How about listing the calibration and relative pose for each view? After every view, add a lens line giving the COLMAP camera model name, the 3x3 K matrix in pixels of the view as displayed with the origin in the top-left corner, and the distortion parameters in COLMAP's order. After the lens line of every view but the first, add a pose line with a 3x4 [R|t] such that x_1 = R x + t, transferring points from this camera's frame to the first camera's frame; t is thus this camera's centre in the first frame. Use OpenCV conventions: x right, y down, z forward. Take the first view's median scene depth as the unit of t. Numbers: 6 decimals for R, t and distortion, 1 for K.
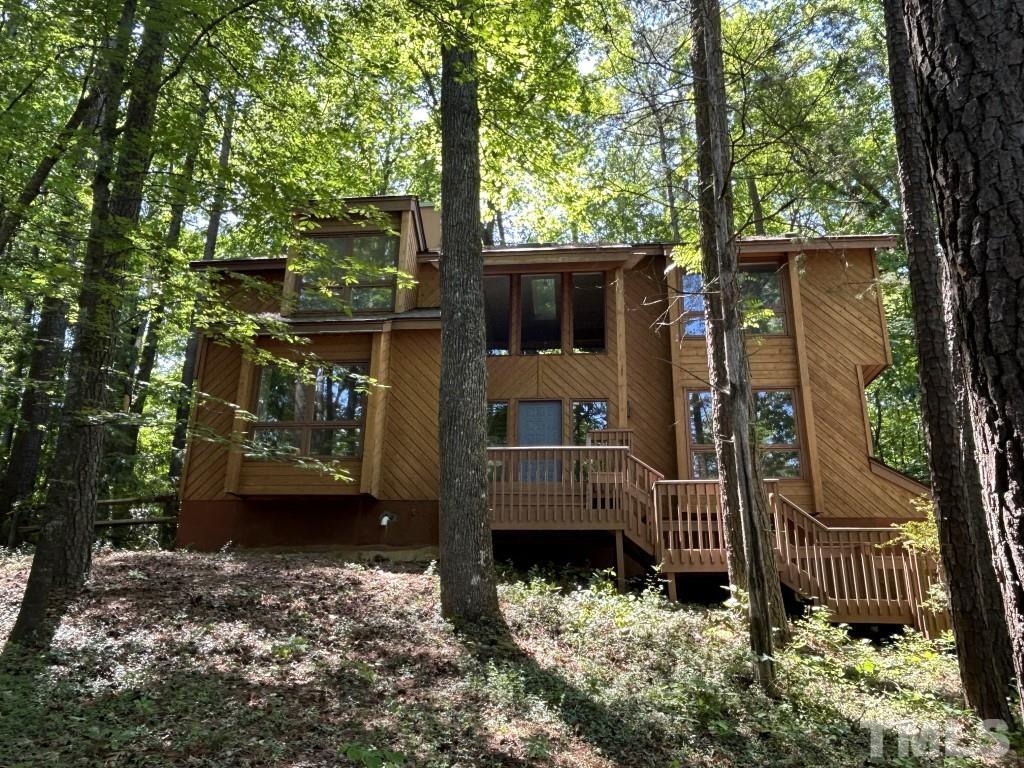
lens RADIAL K [[757.5, 0, 512.0], [0, 757.5, 384.0], [0, 0, 1]] dist [-0.009741, -0.004870]
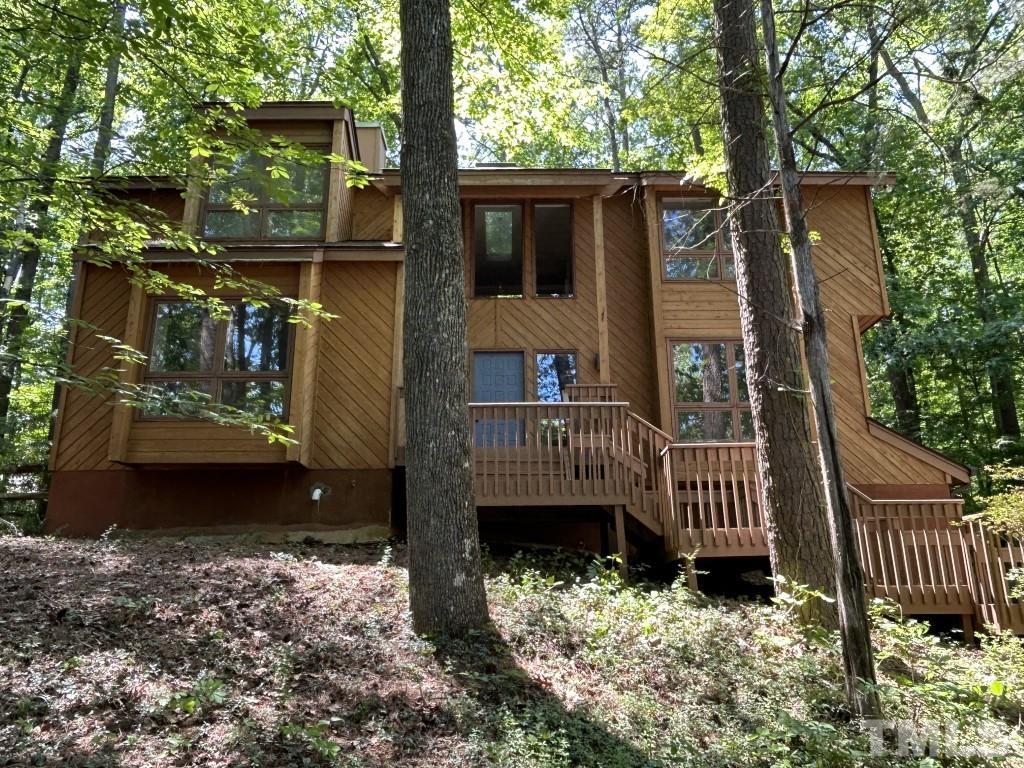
lens RADIAL K [[757.5, 0, 512.0], [0, 757.5, 384.0], [0, 0, 1]] dist [-0.009741, -0.004870]
pose [[0.993602, 0.006149, 0.112772, -0.074077], [-0.011437, 0.998862, 0.046301, 0.032041], [-0.112359, -0.047294, 0.992541, 0.250358]]
